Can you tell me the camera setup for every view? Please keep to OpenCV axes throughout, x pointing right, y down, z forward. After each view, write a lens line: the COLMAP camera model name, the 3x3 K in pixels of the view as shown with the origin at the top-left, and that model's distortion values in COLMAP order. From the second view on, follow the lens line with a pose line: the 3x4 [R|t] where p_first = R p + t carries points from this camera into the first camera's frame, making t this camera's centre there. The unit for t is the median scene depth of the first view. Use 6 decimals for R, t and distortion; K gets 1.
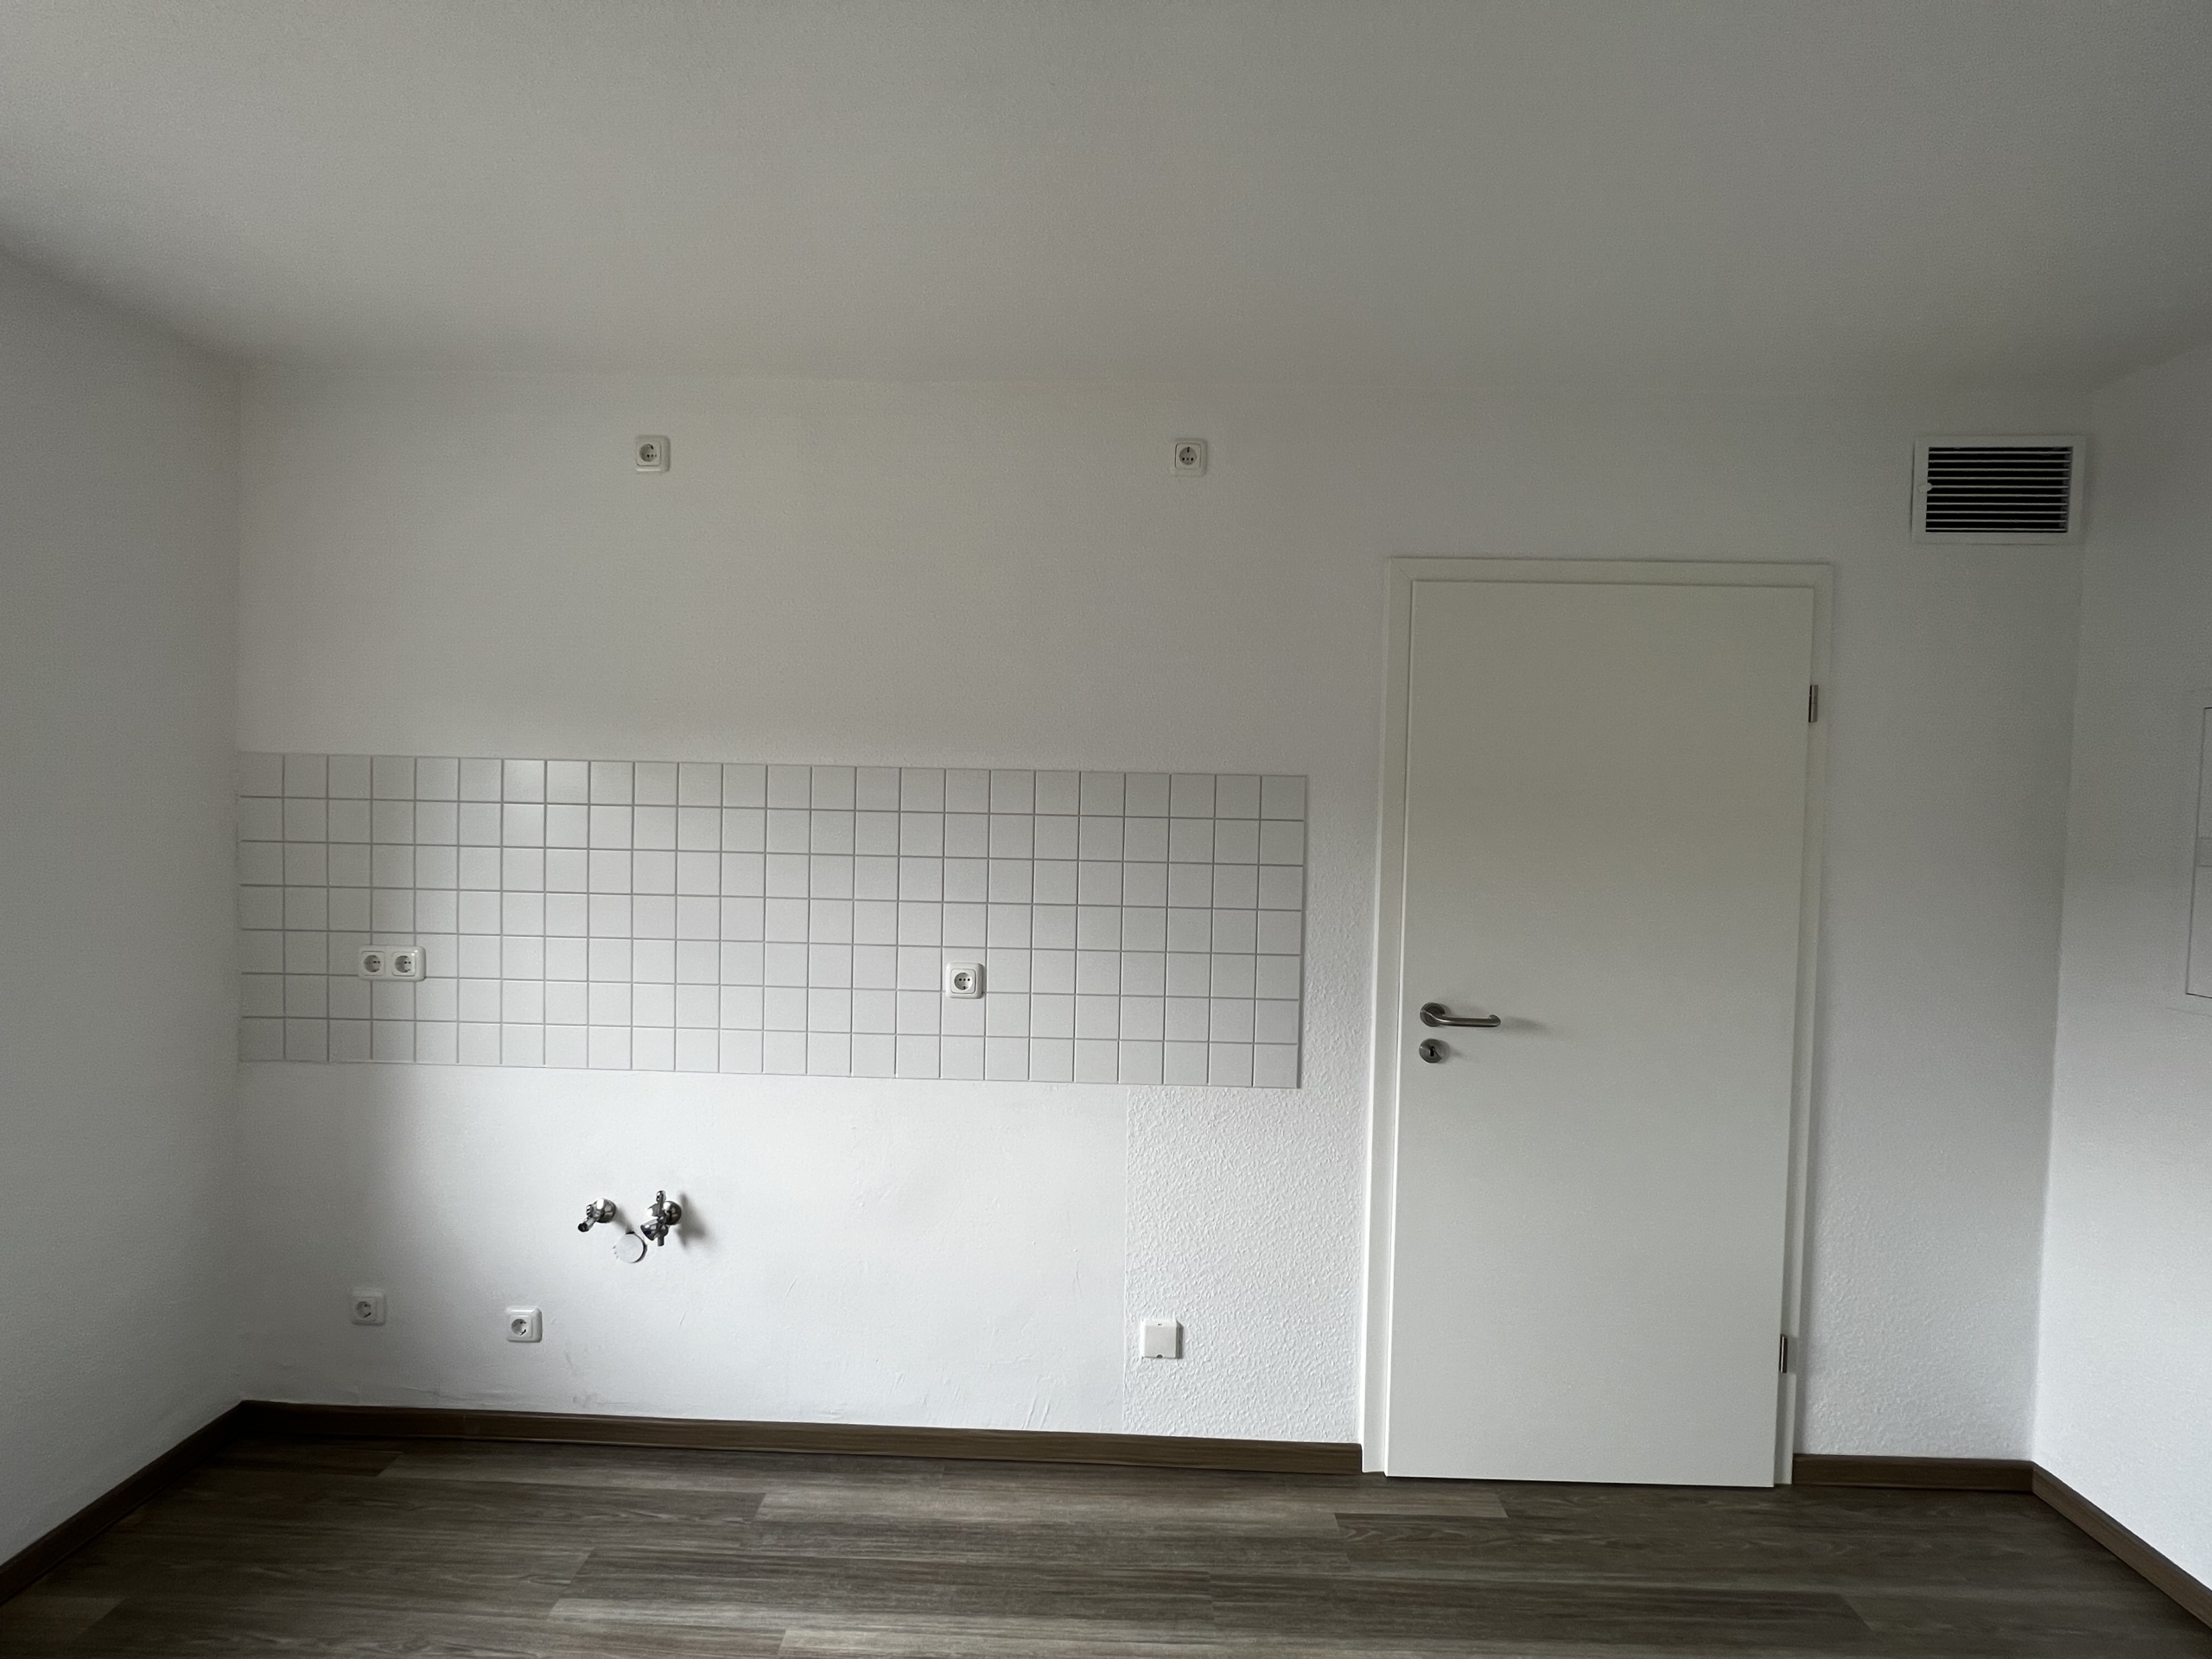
lens RADIAL K [[892.5, 0, 1106.5], [0, 892.5, 825.1], [0, 0, 1]] dist [0.000665, 0.000220]
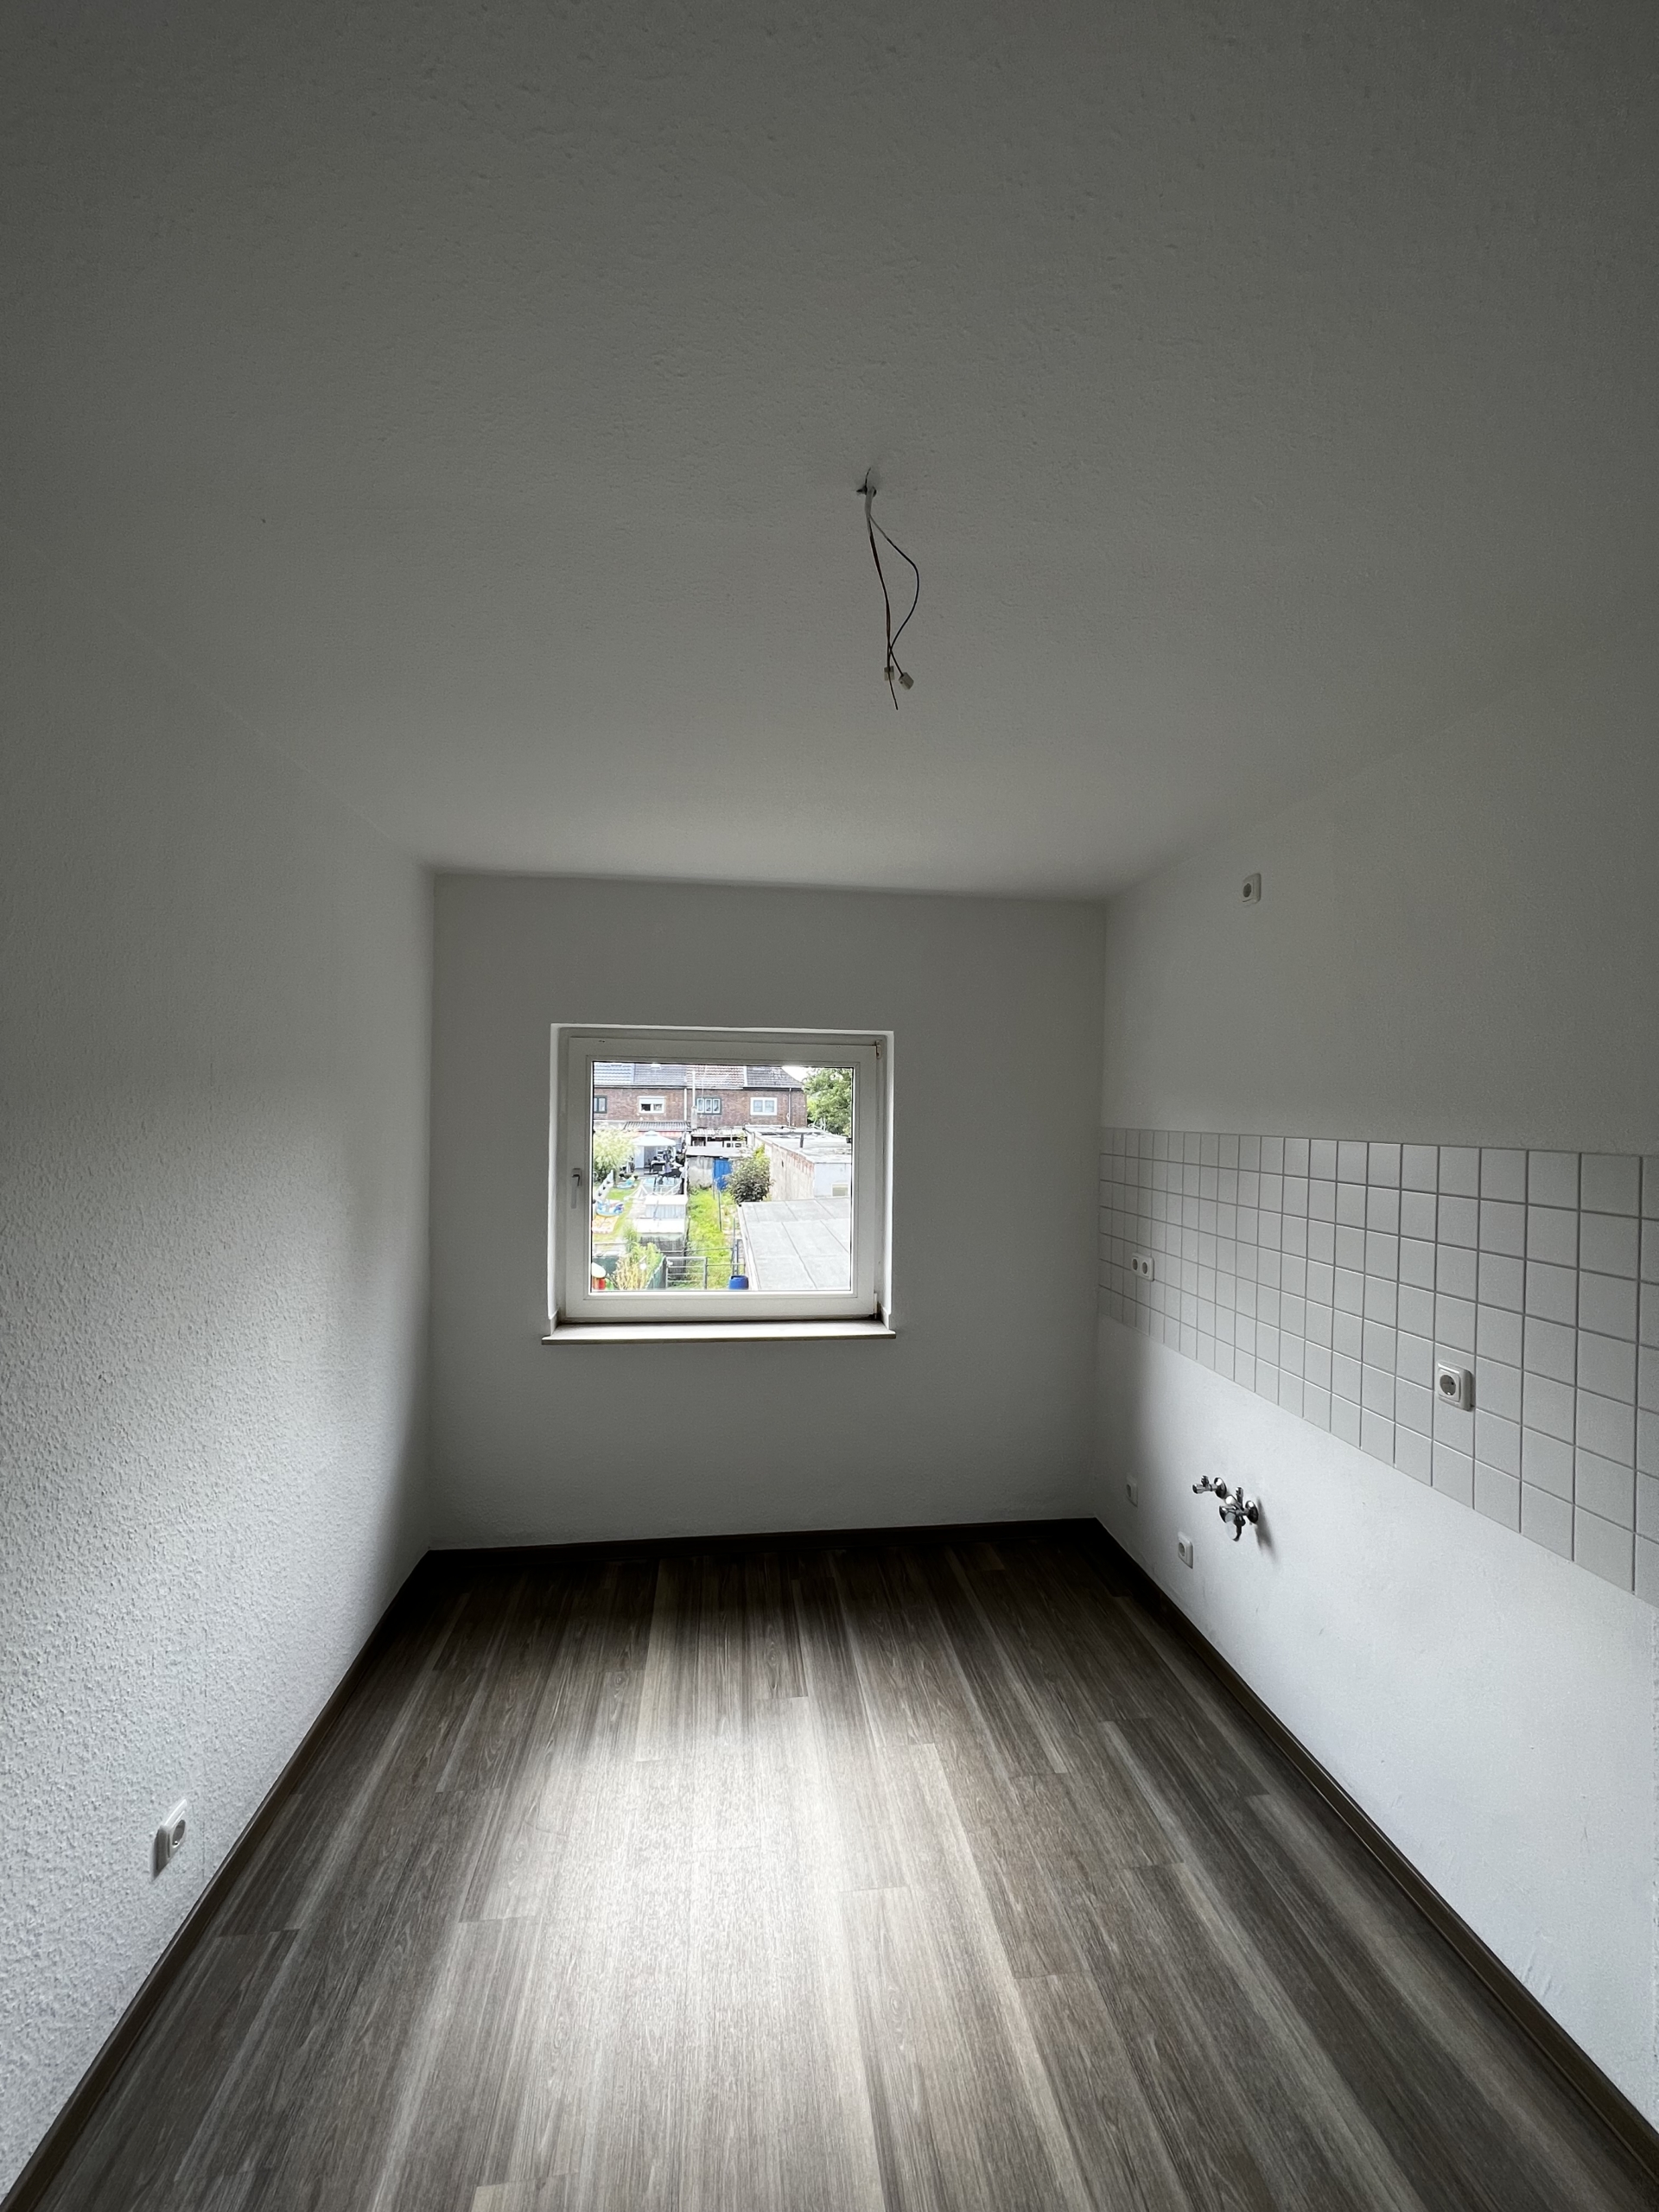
lens RADIAL K [[892.5, 0, 824.8], [0, 892.5, 1103.4], [0, 0, 1]] dist [0.000665, 0.000220]
pose [[0.129306, -0.030306, -0.991141, 0.724532], [-0.041107, 0.998510, -0.035894, -0.051575], [0.990752, 0.045384, 0.127868, 0.288845]]
